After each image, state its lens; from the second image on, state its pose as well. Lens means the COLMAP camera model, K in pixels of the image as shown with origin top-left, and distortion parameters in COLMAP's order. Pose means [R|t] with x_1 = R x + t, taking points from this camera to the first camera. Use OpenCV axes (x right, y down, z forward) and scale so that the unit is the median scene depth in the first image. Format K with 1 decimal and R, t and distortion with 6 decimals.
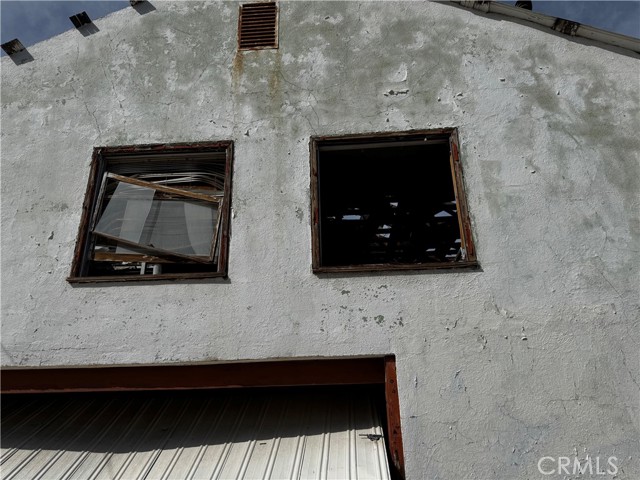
lens RADIAL K [[458.2, 0, 320.0], [0, 458.2, 240.0], [0, 0, 1]] dist [0.006937, 0.003844]
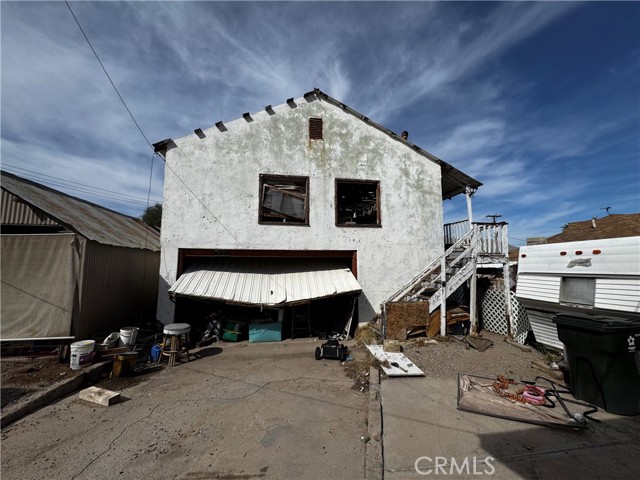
lens RADIAL K [[256.1, 0, 319.5], [0, 256.1, 239.4], [0, 0, 1]] dist [-0.003137, 0.000288]
pose [[0.971766, 0.044121, 0.231787, -0.486385], [-0.105752, 0.959609, 0.260704, -0.266390], [-0.210922, -0.277856, 0.937181, -0.659947]]
